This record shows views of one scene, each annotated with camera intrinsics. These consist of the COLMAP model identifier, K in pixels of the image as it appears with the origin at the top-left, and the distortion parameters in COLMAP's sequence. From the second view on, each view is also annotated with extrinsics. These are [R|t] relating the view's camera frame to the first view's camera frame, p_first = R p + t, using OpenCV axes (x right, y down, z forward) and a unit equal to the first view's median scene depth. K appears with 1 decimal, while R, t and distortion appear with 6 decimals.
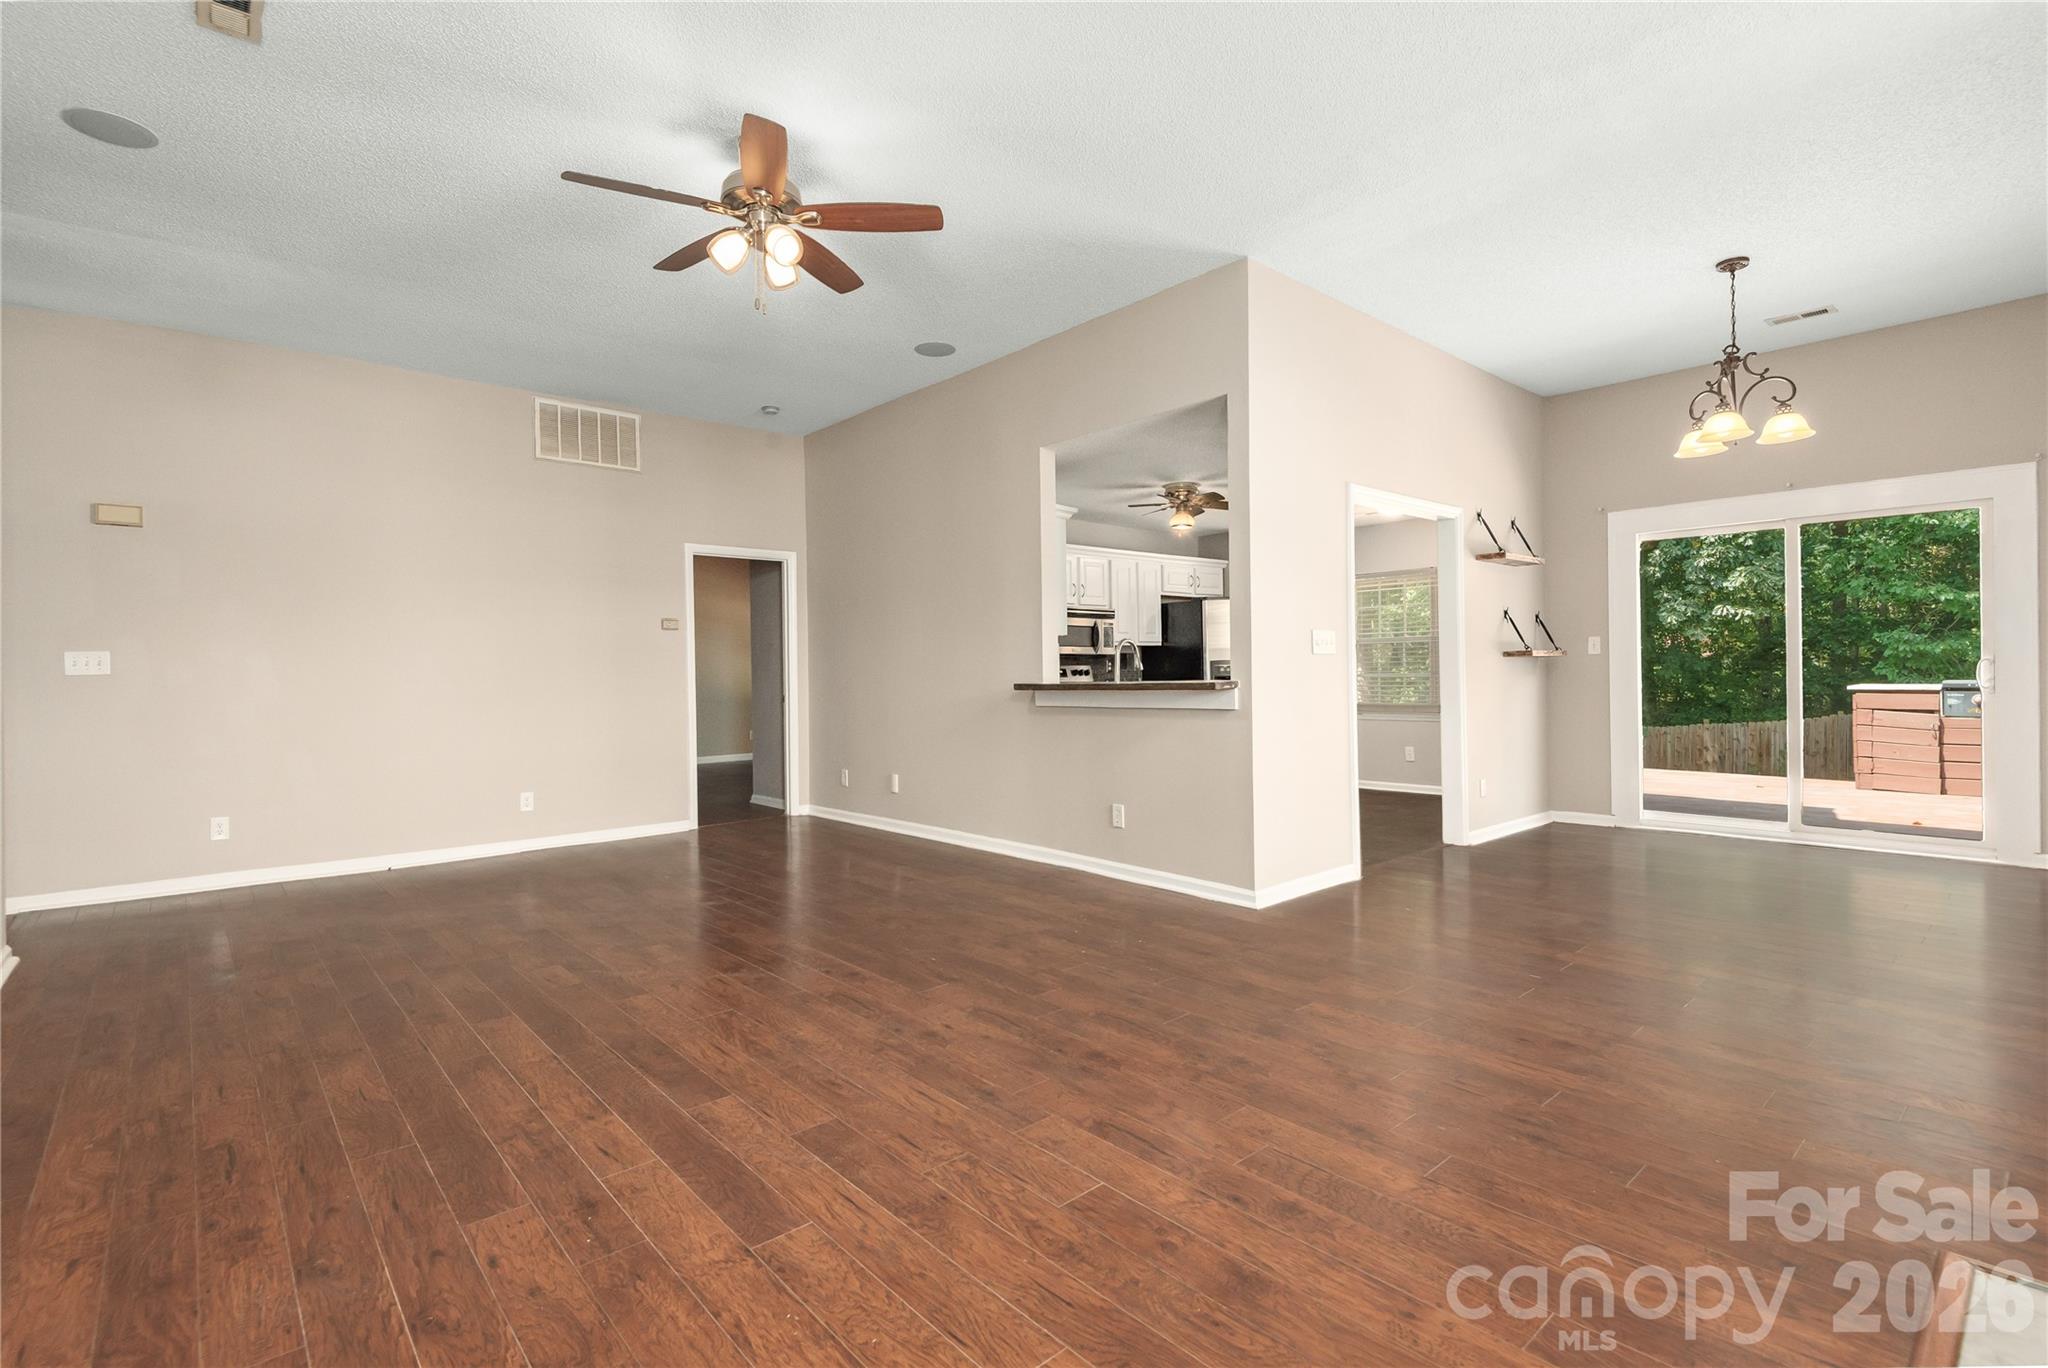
lens RADIAL K [[954.8, 0, 1034.4], [0, 954.8, 669.6], [0, 0, 1]] dist [0.002663, -0.002170]
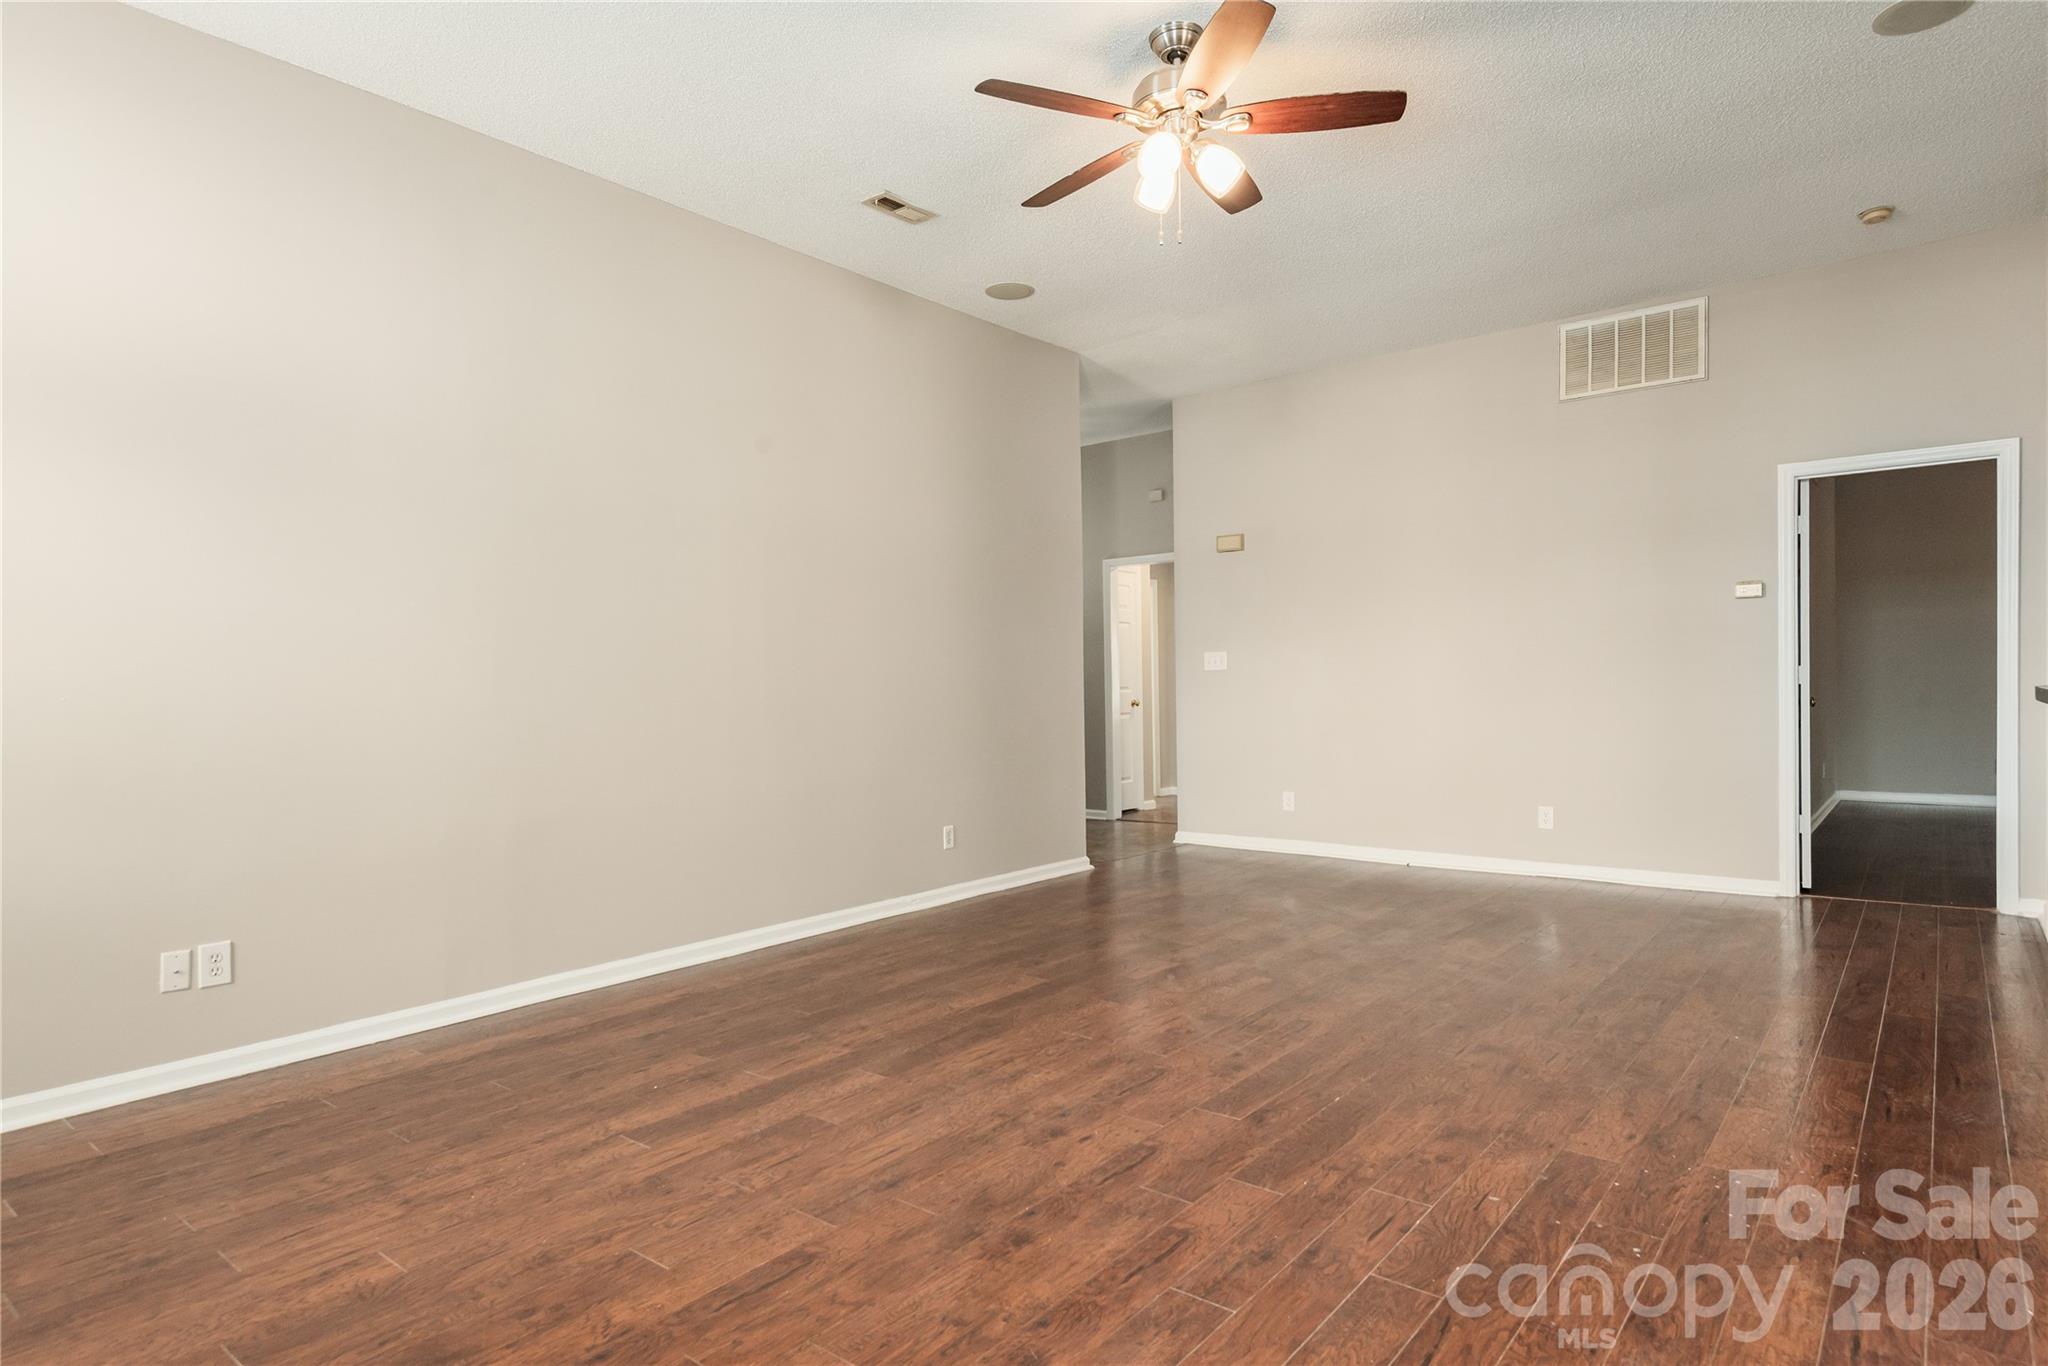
lens RADIAL K [[1135.6, 0, 1016.9], [0, 1135.6, 690.3], [0, 0, 1]] dist [0.031396, -0.000446]
pose [[0.150497, 0.018935, -0.988429, 0.490583], [0.019008, 0.999576, 0.022043, -0.005658], [0.988428, -0.022106, 0.150073, 0.496813]]
